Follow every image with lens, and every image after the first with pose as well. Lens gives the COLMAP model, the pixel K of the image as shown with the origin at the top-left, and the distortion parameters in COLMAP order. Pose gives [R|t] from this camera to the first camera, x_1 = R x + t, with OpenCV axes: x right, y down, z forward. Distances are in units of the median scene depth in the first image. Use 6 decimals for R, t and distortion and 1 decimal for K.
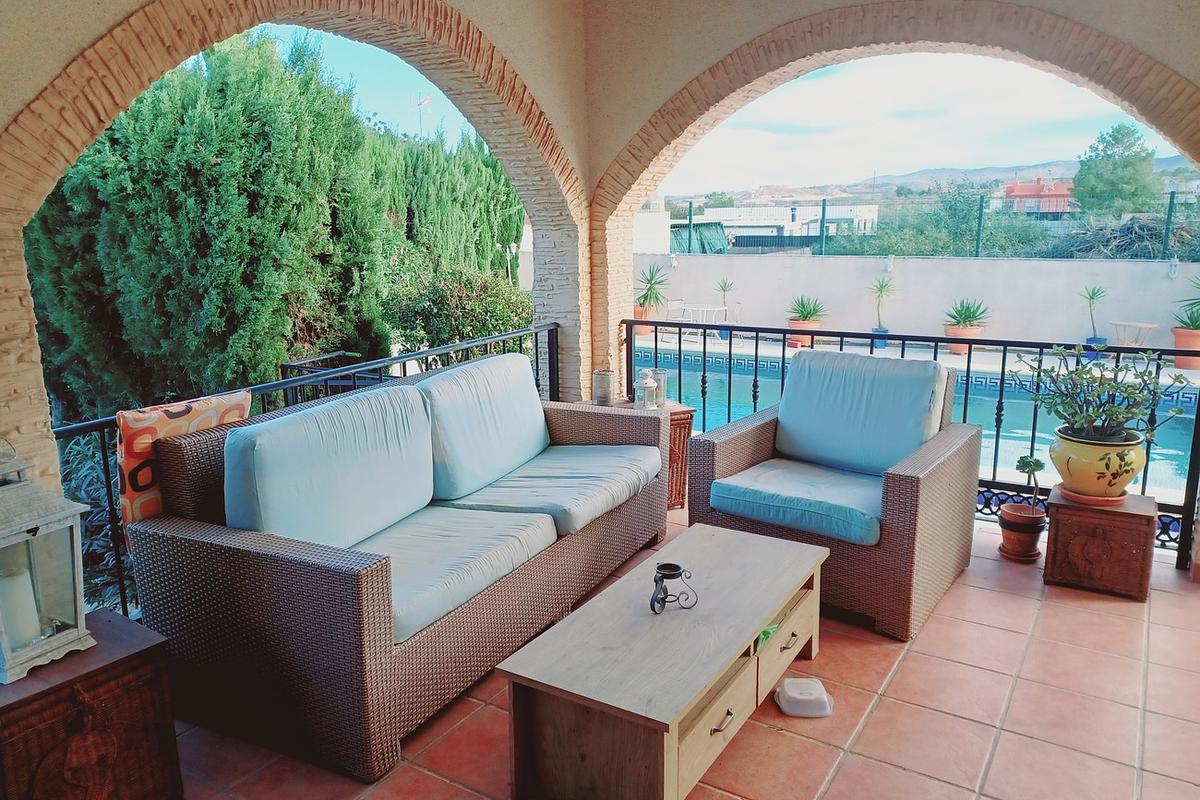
lens RADIAL K [[861.3, 0, 600.0], [0, 861.3, 400.0], [0, 0, 1]] dist [0.072263, -0.061492]
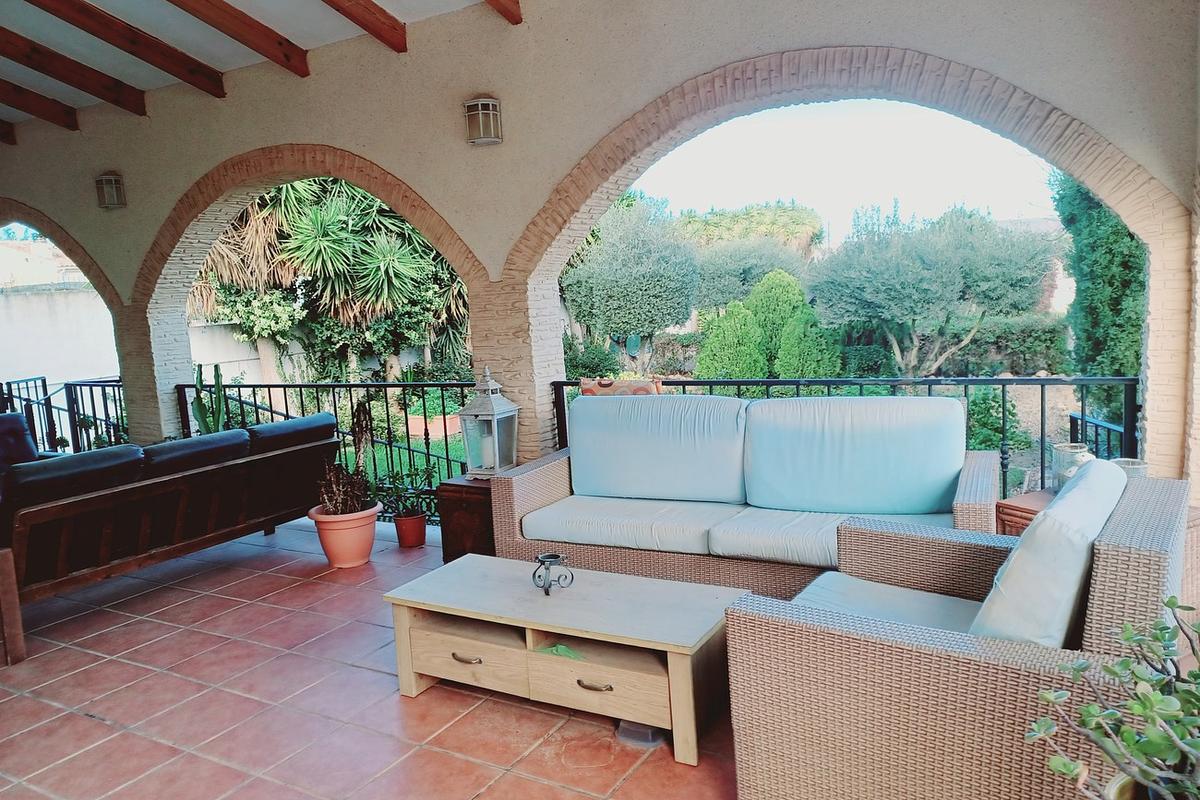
lens RADIAL K [[853.9, 0, 600.0], [0, 853.9, 400.0], [0, 0, 1]] dist [0.074544, -0.078574]
pose [[0.031777, 0.146272, -0.988734, 0.876291], [-0.150973, 0.978586, 0.139919, -0.140842], [0.988027, 0.144826, 0.053180, 0.691564]]
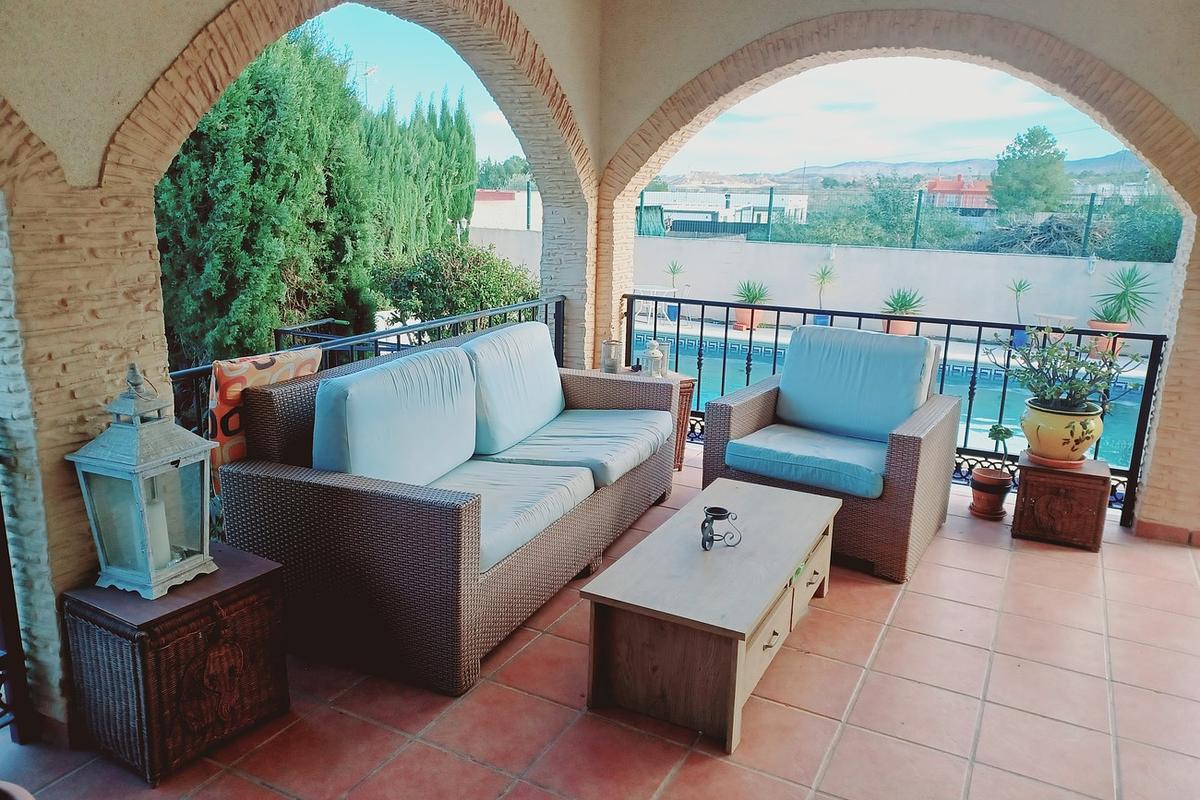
lens RADIAL K [[853.9, 0, 600.0], [0, 853.9, 400.0], [0, 0, 1]] dist [0.074544, -0.078574]
pose [[0.996854, 0.020259, 0.076628, -0.115758], [-0.022070, 0.999495, 0.022851, 0.019300], [-0.076126, -0.024470, 0.996798, -0.073723]]
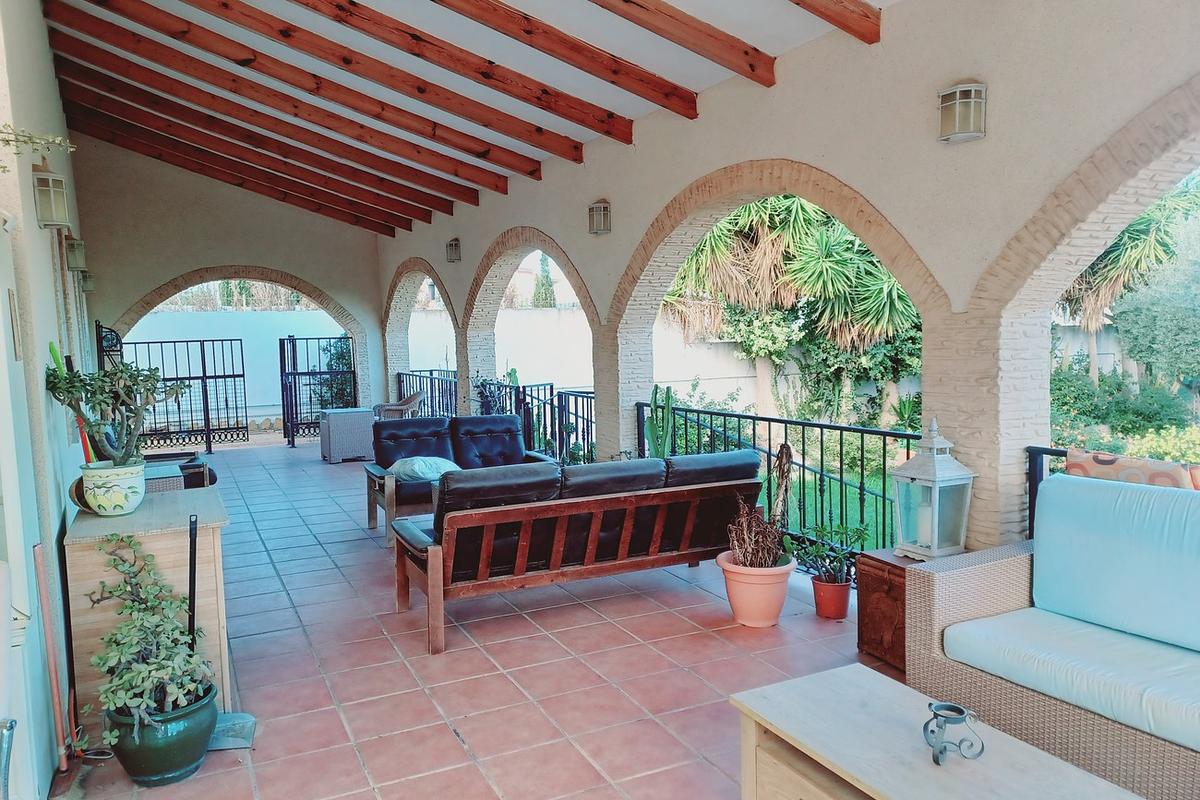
lens RADIAL K [[861.3, 0, 600.0], [0, 861.3, 400.0], [0, 0, 1]] dist [0.072263, -0.061492]
pose [[-0.523606, 0.099080, -0.846180, 0.681811], [-0.148336, 0.967442, 0.205067, -0.160360], [0.838948, 0.232893, -0.491862, 0.755509]]
